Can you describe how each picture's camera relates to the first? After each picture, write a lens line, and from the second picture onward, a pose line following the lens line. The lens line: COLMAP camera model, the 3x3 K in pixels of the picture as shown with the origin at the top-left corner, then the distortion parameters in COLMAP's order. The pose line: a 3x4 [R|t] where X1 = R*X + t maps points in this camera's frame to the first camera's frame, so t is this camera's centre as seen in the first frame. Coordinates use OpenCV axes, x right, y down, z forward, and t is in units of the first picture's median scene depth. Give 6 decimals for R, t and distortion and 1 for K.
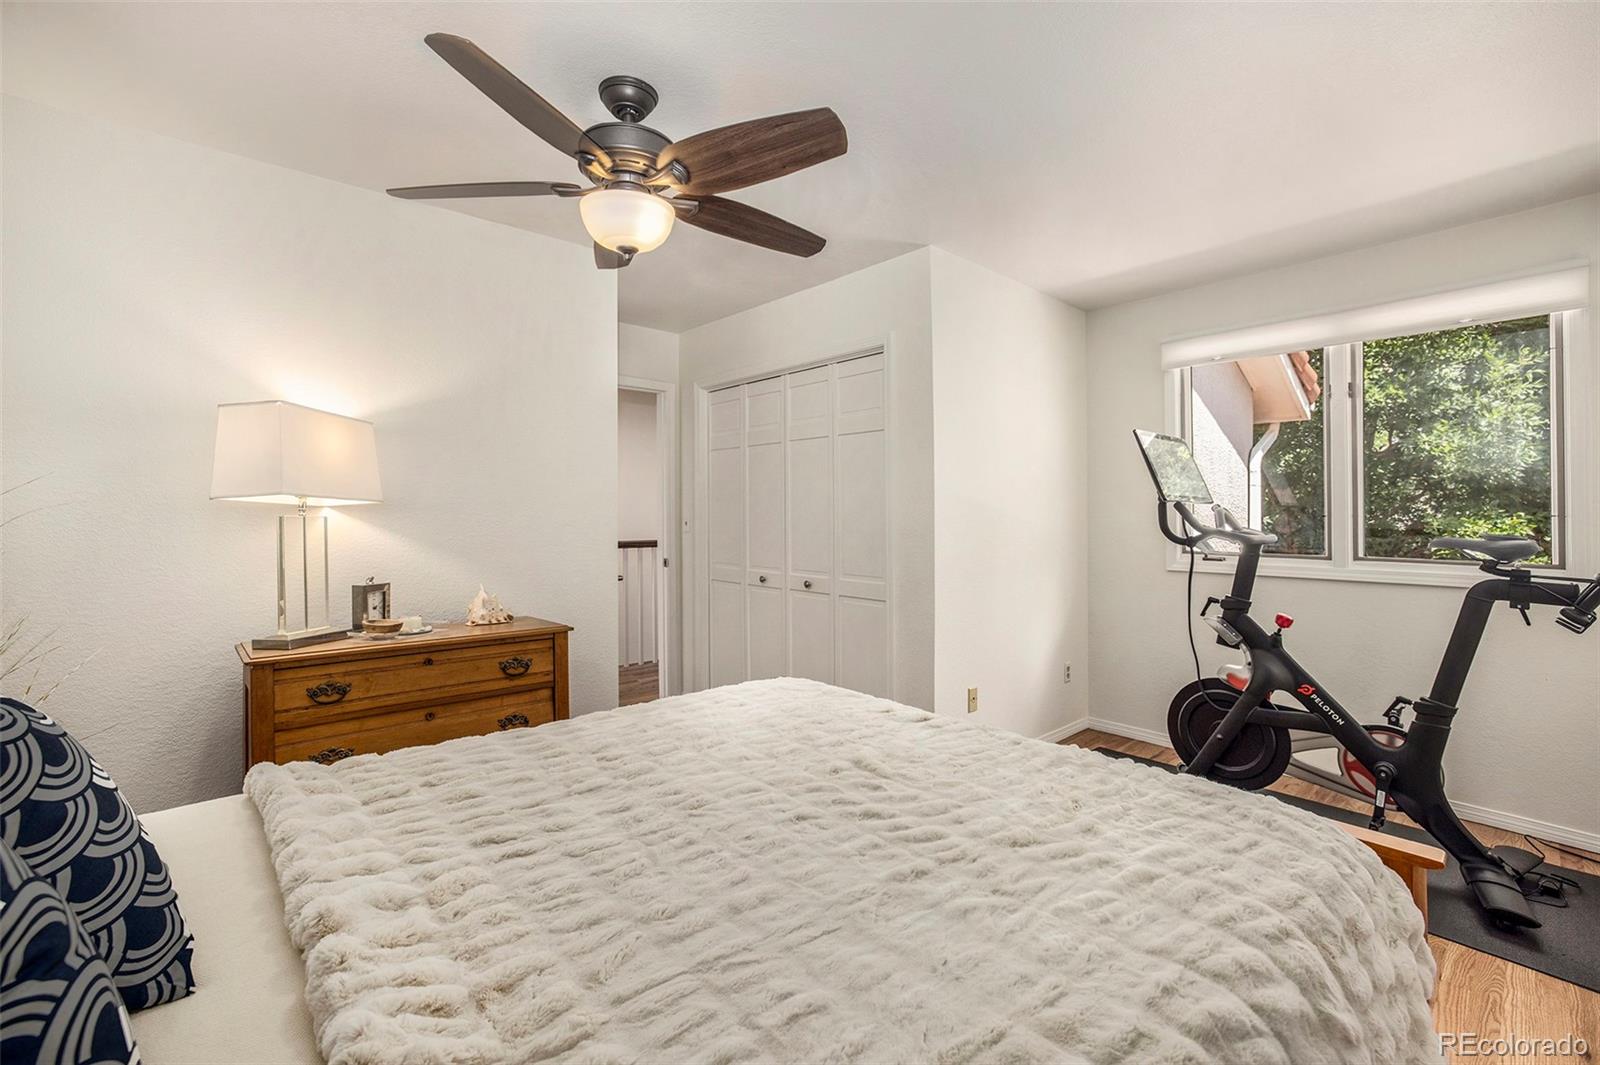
lens RADIAL K [[688.9, 0, 806.5], [0, 688.9, 498.2], [0, 0, 1]] dist [-0.002369, -0.000153]
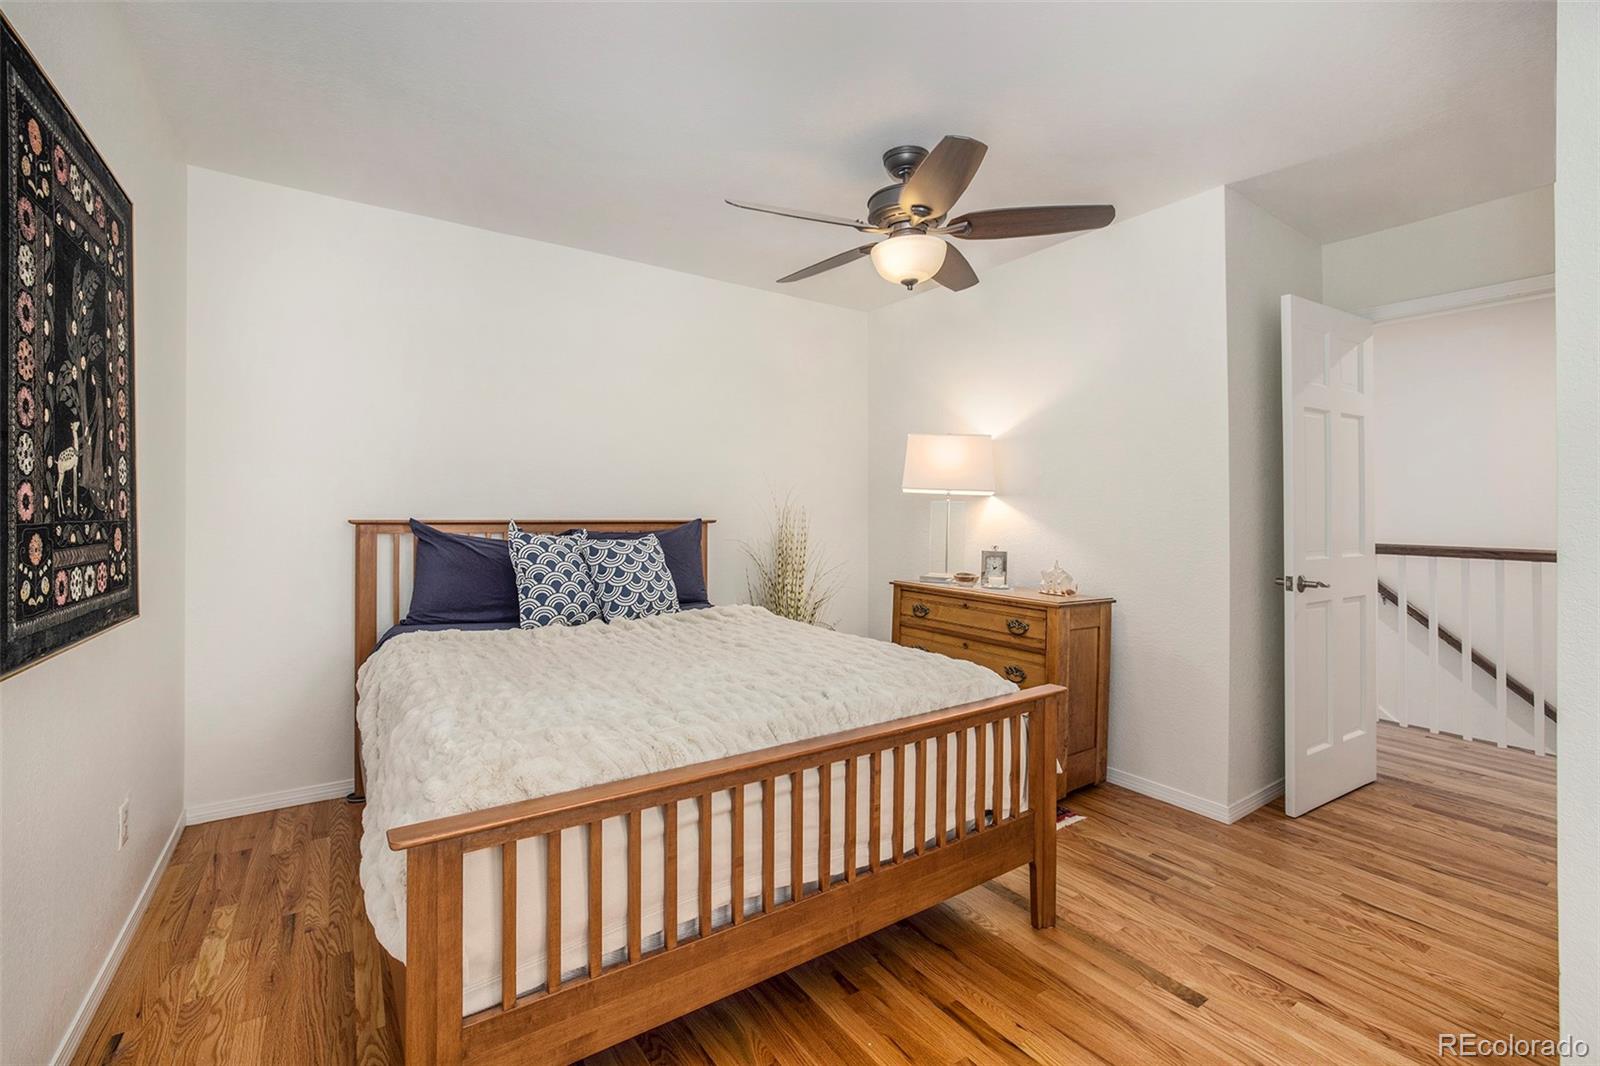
lens RADIAL K [[688.9, 0, 802.3], [0, 688.9, 526.1], [0, 0, 1]] dist [-0.002369, -0.000153]
pose [[-0.082938, 0.008257, -0.996521, 0.804514], [-0.002824, 0.999960, 0.008521, 0.065086], [0.996551, 0.003521, -0.082911, 0.755803]]
